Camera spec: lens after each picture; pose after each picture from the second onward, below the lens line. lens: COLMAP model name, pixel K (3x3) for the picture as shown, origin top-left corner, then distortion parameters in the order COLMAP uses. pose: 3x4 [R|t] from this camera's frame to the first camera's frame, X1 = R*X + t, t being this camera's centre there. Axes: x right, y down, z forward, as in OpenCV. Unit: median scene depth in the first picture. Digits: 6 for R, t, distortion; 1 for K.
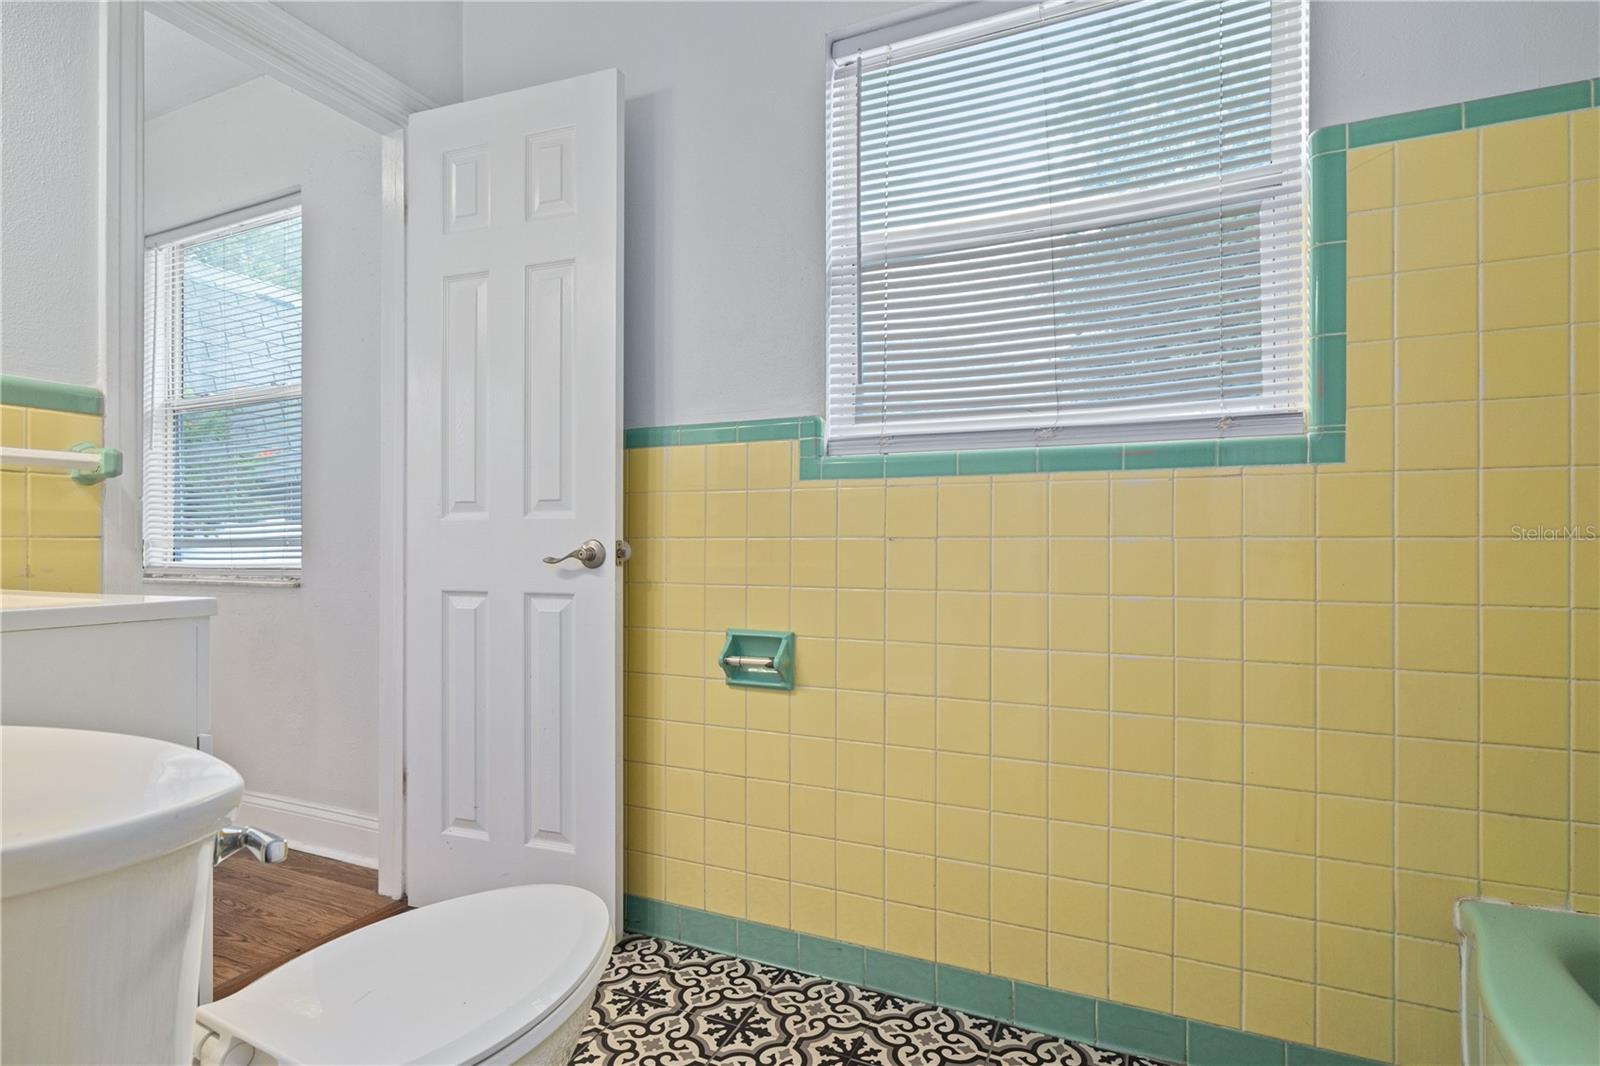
lens RADIAL K [[796.1, 0, 794.6], [0, 796.1, 553.5], [0, 0, 1]] dist [-0.002601, 0.001363]
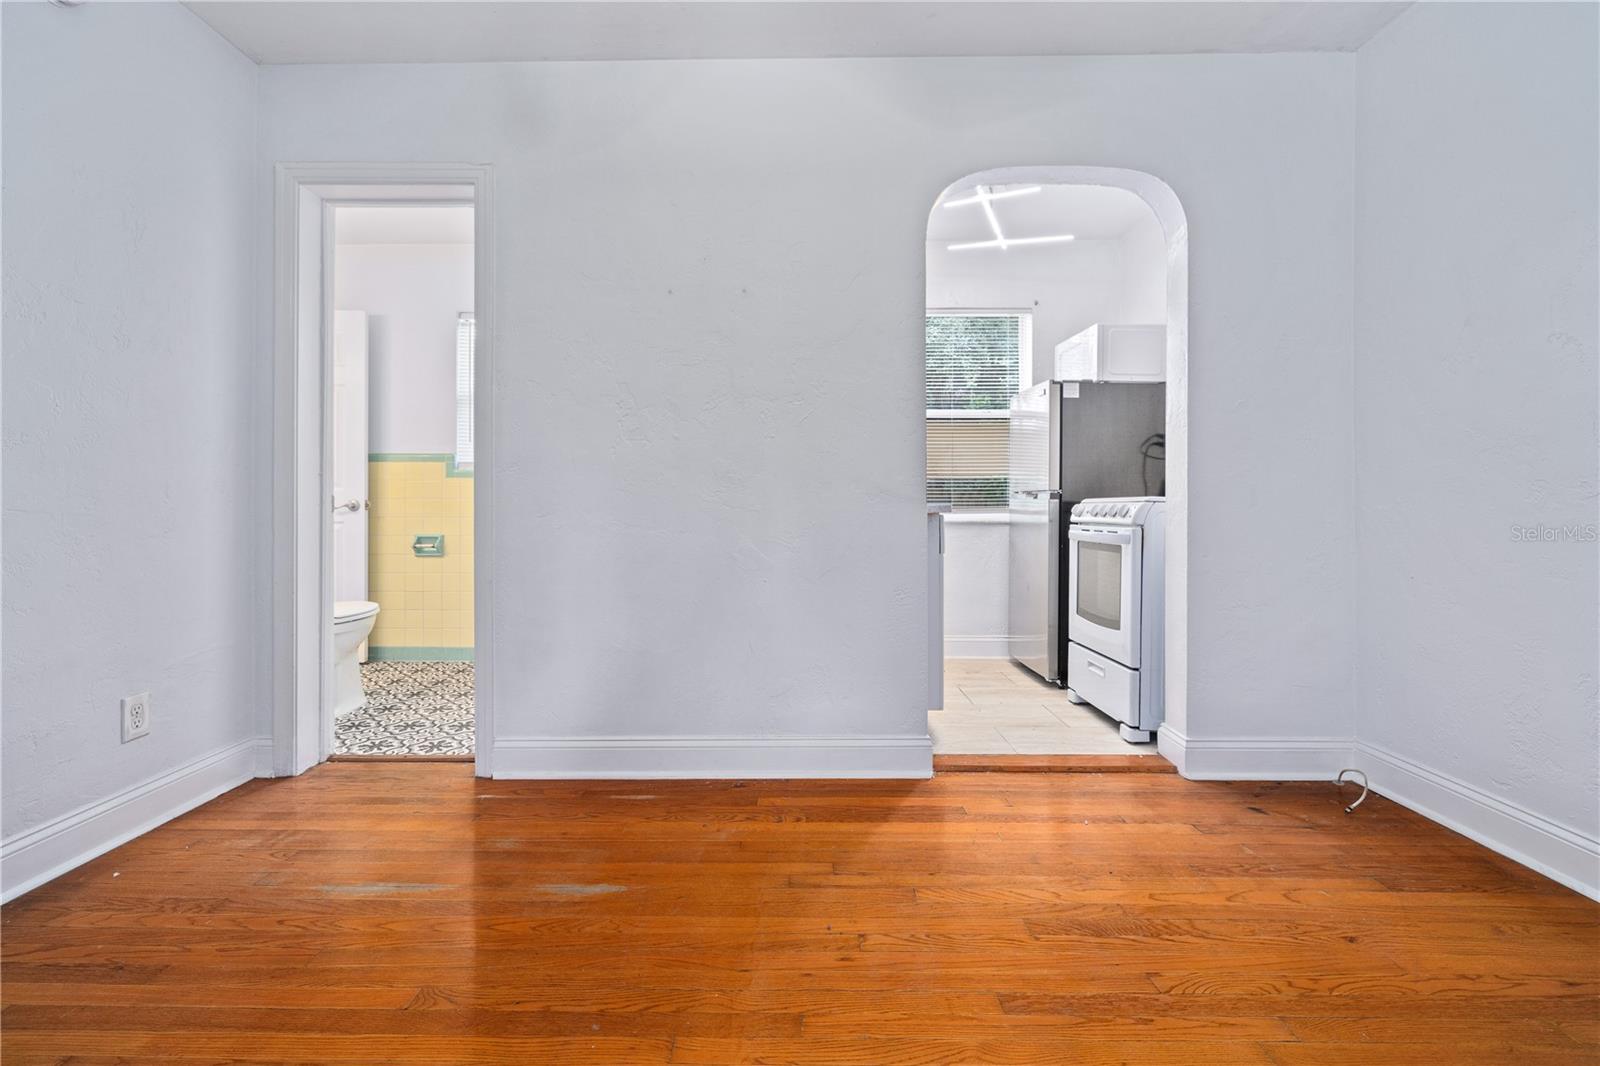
lens RADIAL K [[677.4, 0, 808.2], [0, 677.4, 498.8], [0, 0, 1]] dist [-0.000072, 0.000004]
pose [[0.927367, -0.000912, 0.374151, 0.277817], [-0.000366, 0.999994, 0.003344, -0.028430], [-0.374152, -0.003238, 0.927362, -1.526652]]
